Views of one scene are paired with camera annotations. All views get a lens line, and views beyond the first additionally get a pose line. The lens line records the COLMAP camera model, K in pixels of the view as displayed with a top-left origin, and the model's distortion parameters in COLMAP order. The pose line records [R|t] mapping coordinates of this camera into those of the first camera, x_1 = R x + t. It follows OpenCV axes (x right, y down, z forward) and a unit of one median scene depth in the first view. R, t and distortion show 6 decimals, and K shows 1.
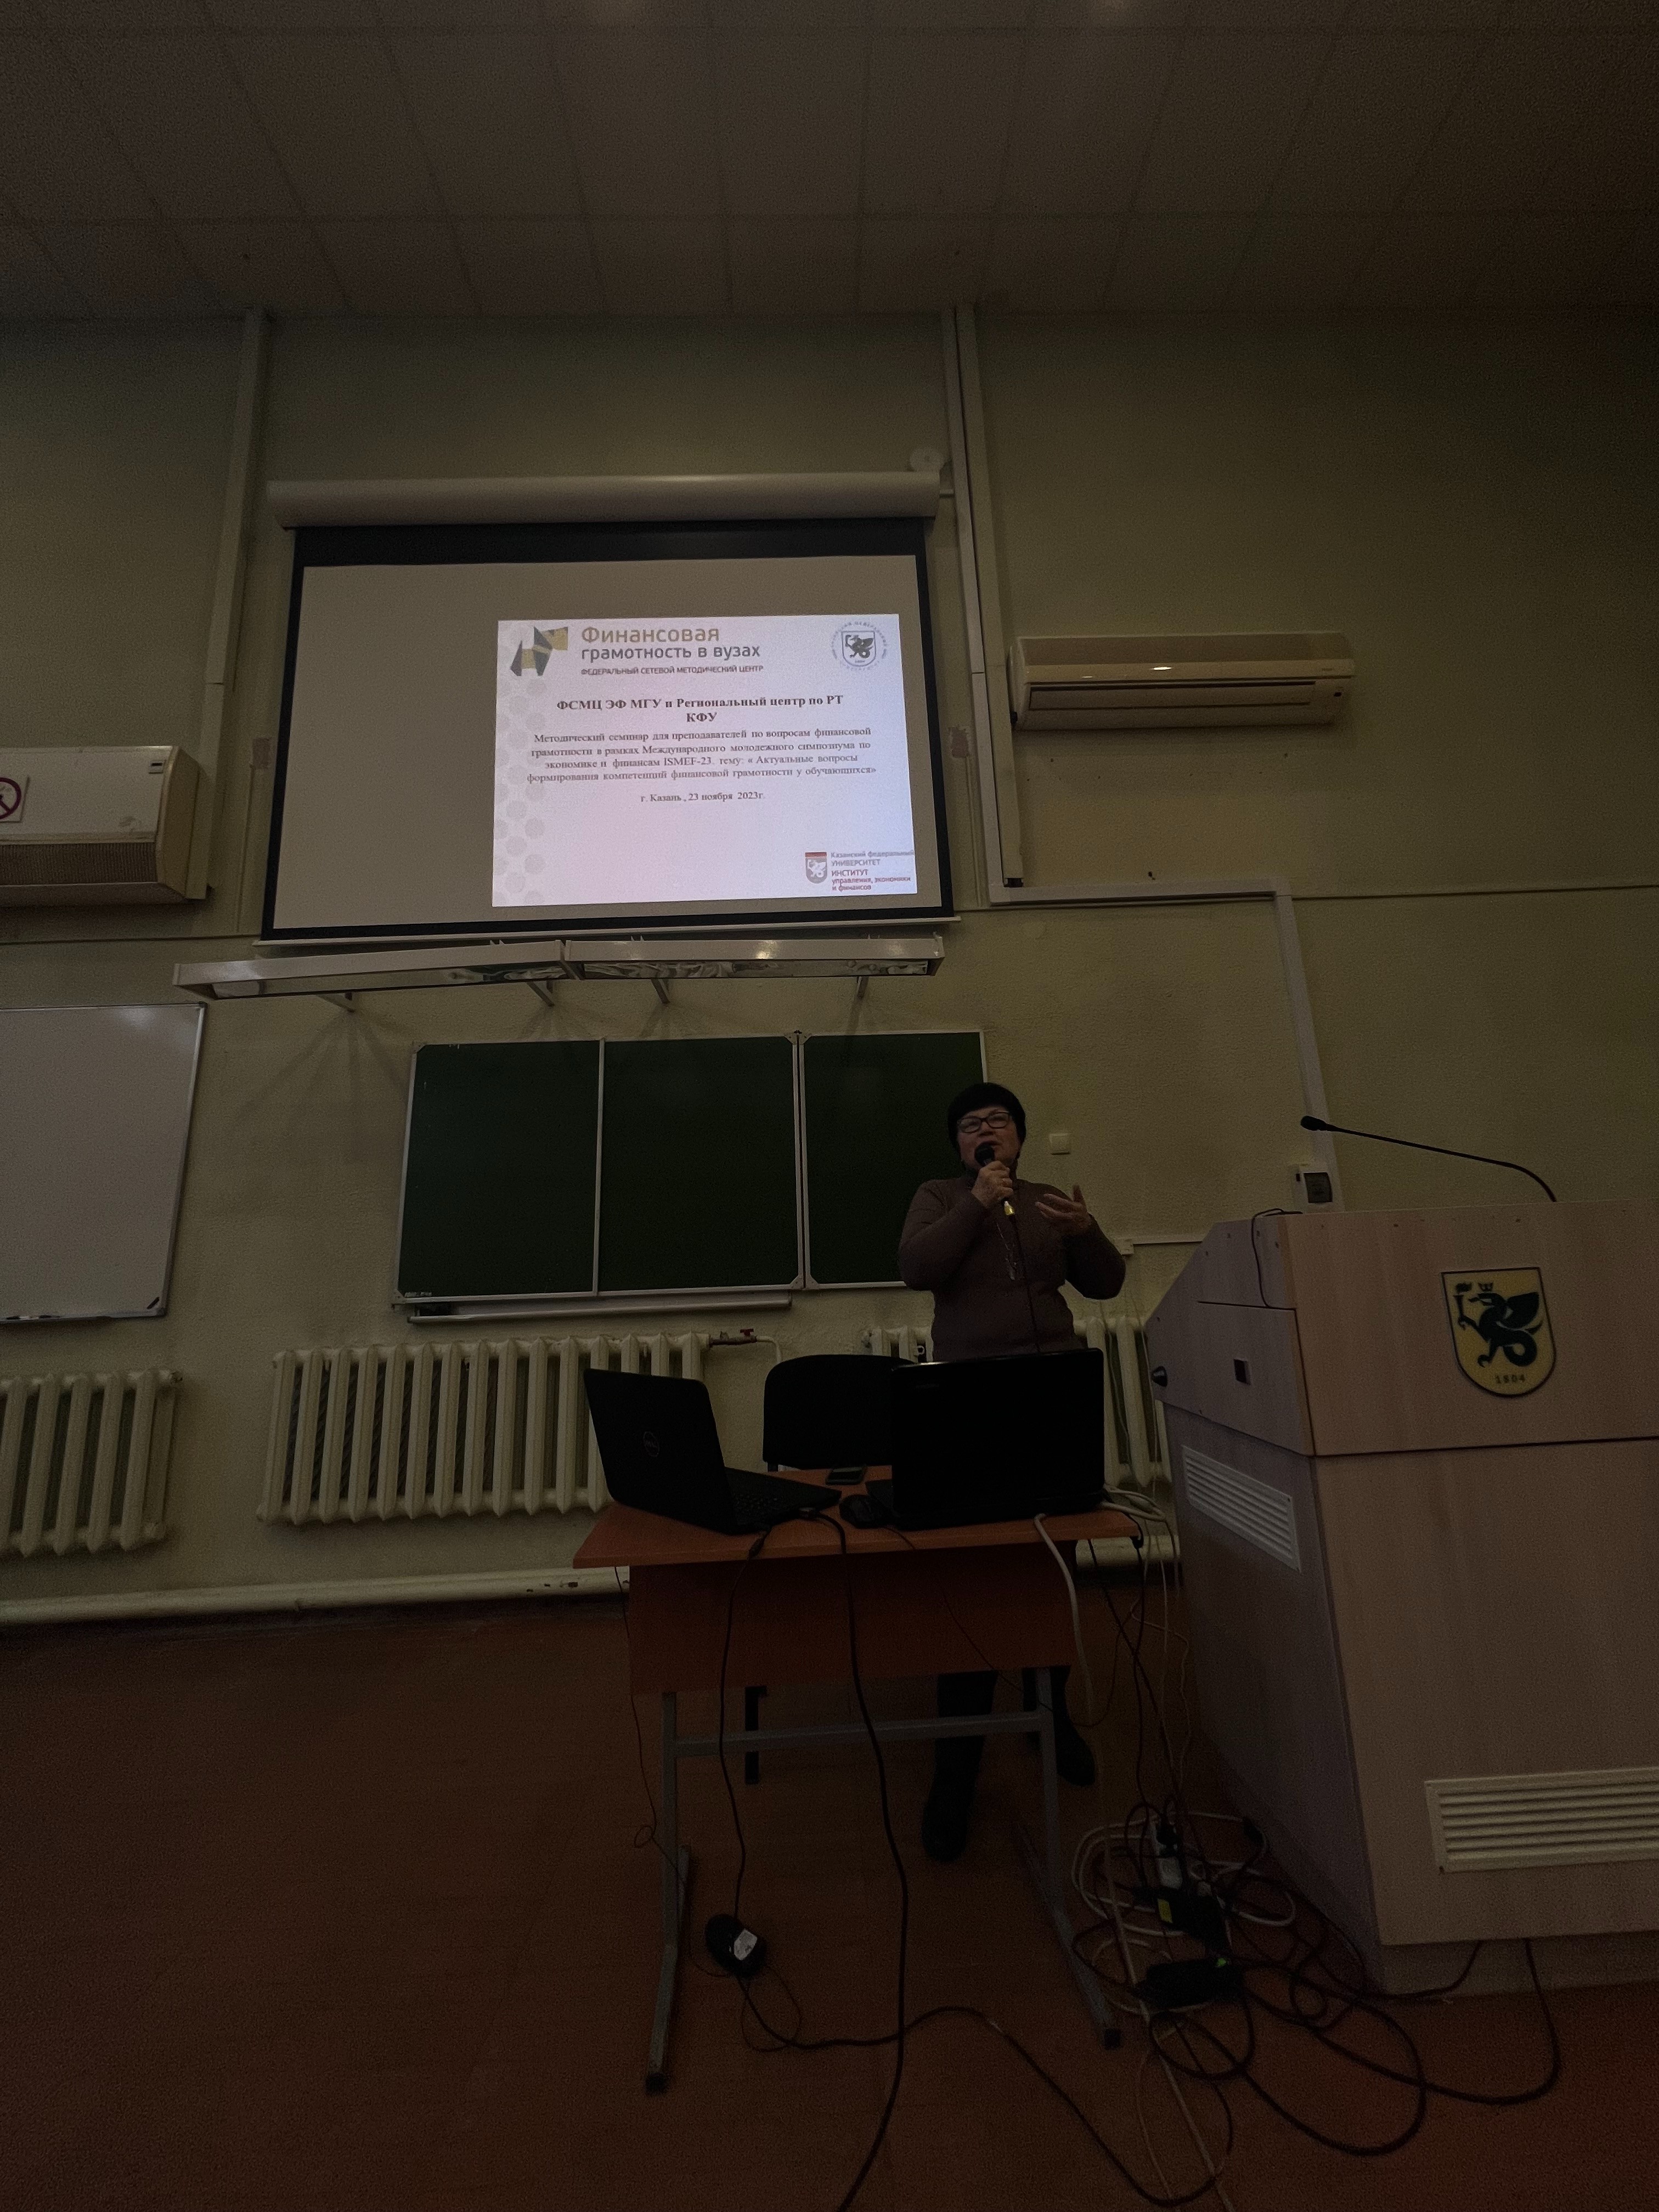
lens RADIAL K [[878.4, 0, 830.1], [0, 878.4, 1097.8], [0, 0, 1]] dist [0.000152, 0.000114]
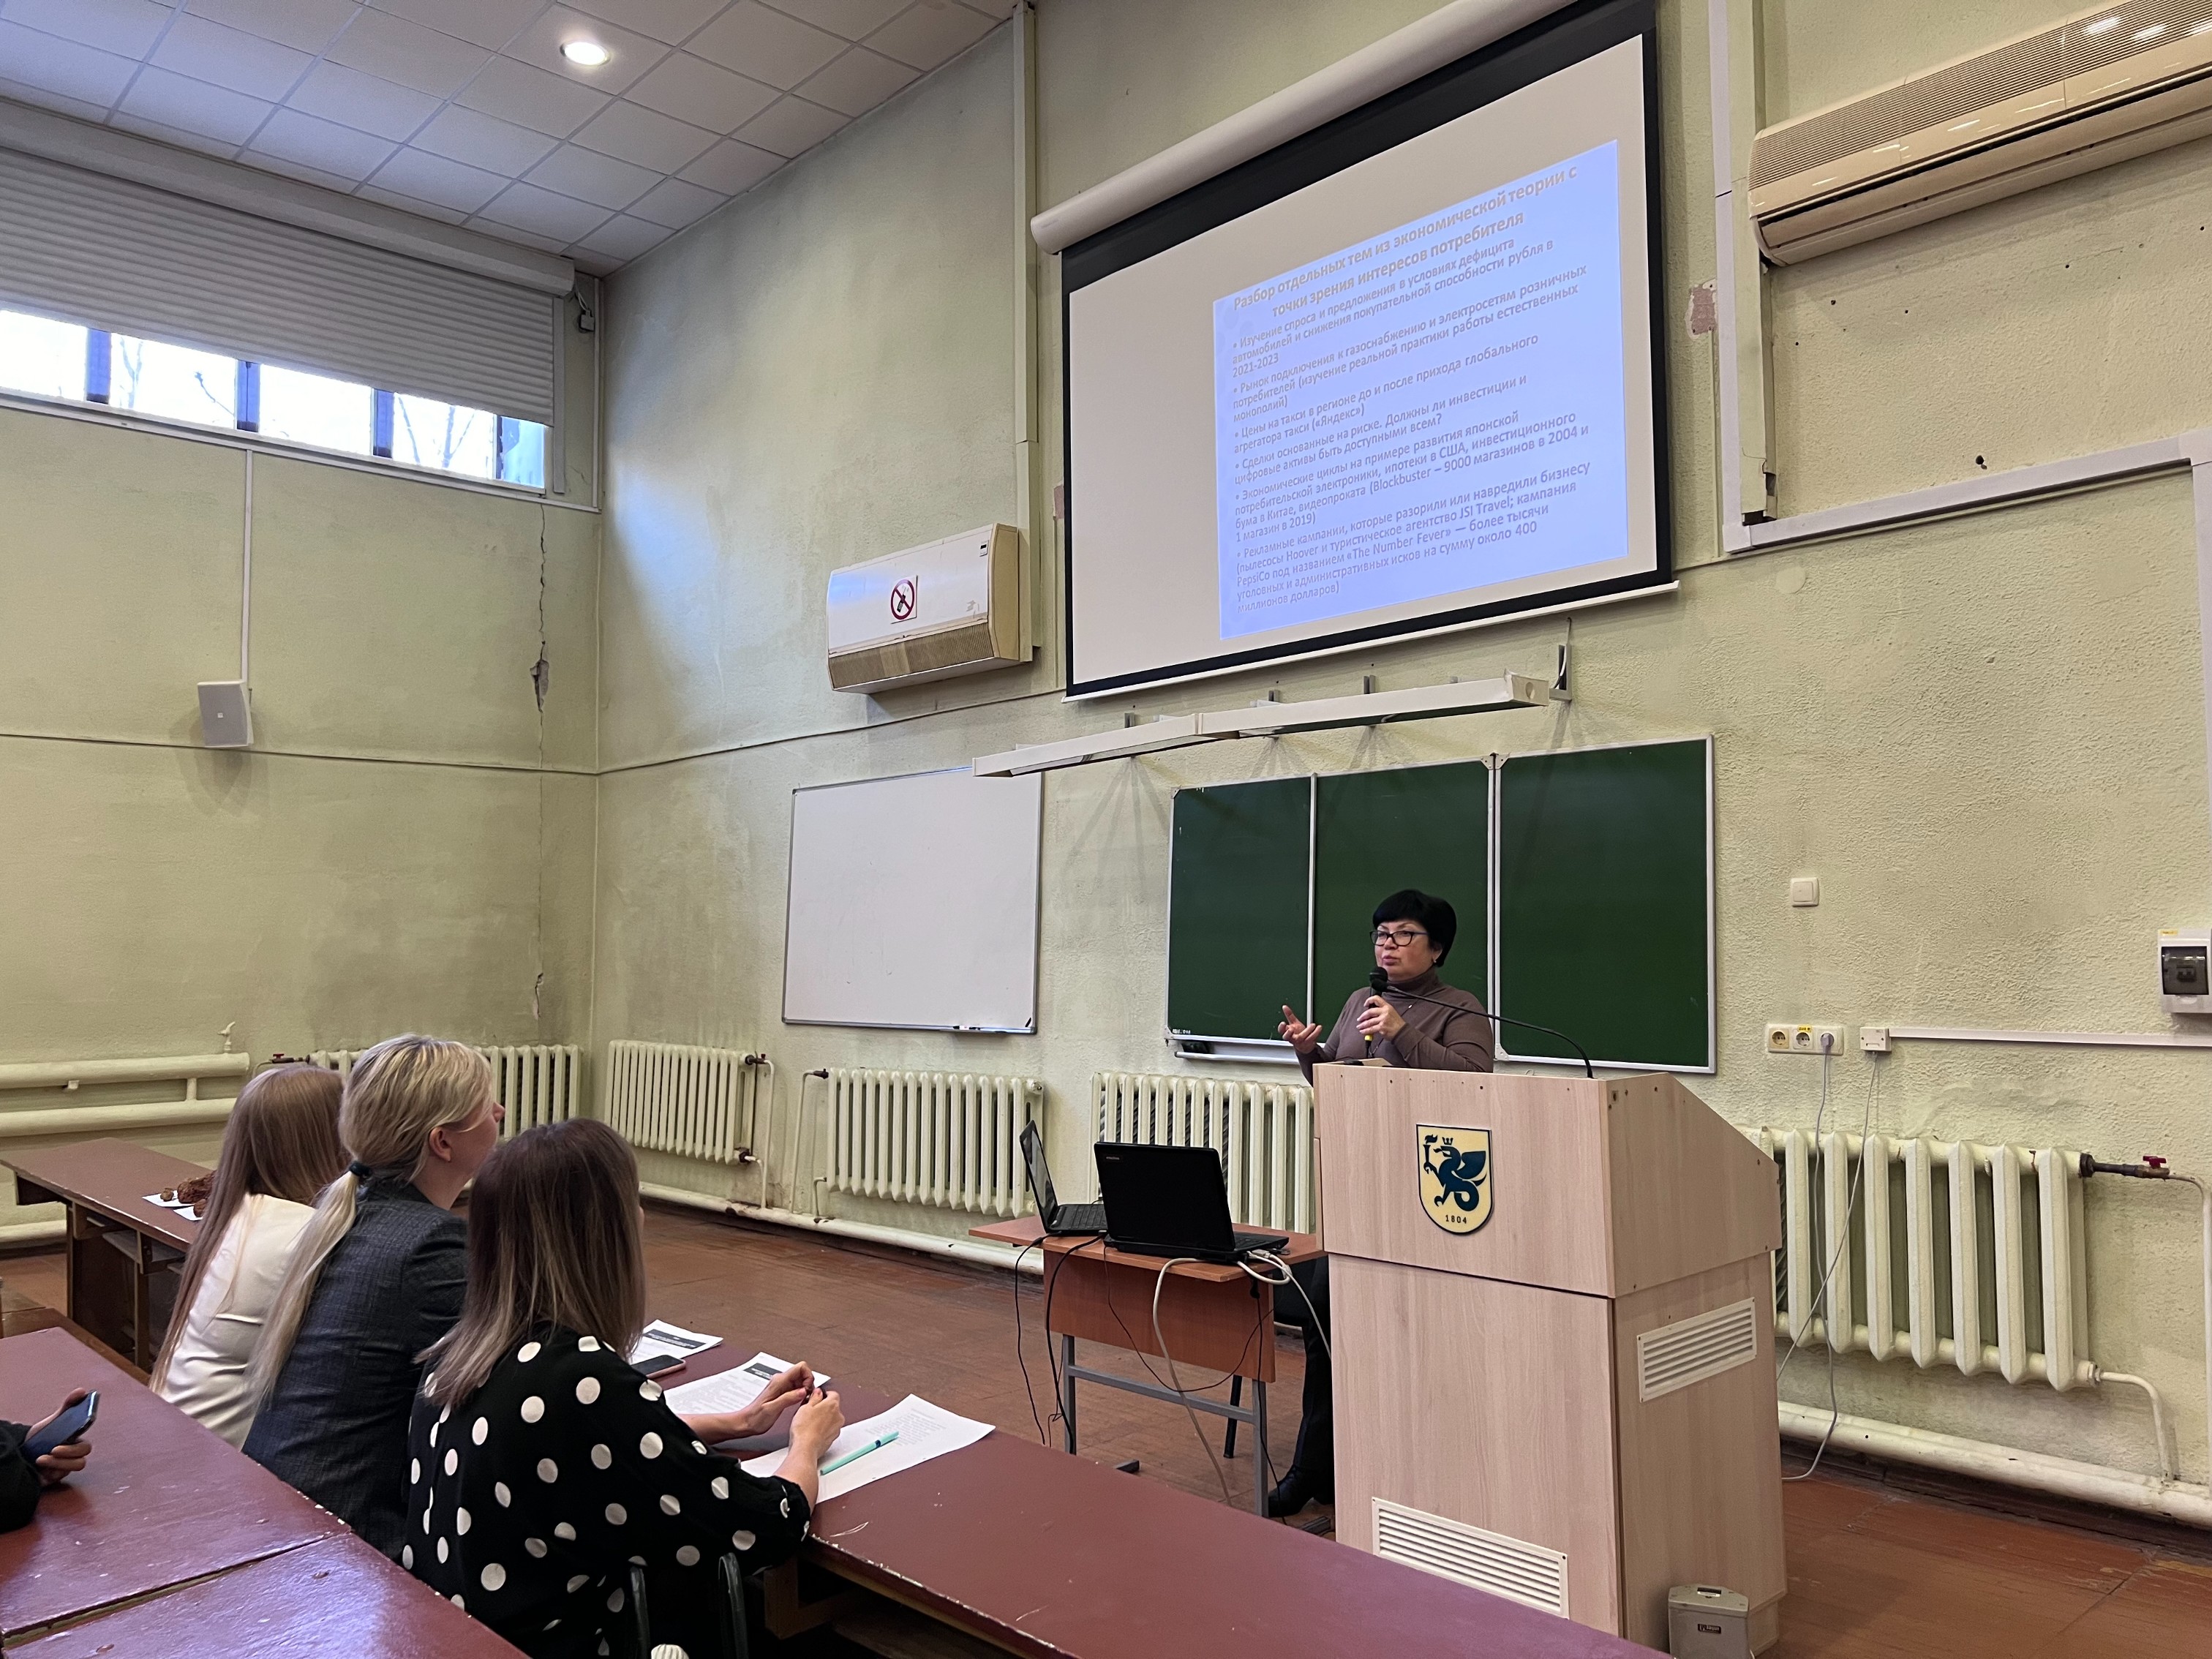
lens RADIAL K [[1632.5, 0, 1141.0], [0, 1632.5, 850.2], [0, 0, 1]] dist [0.097364, -0.136033]
pose [[0.673250, -0.009493, -0.739354, 0.958834], [0.126336, 0.986691, 0.102373, -0.202560], [0.728542, -0.162330, 0.665489, -0.315293]]
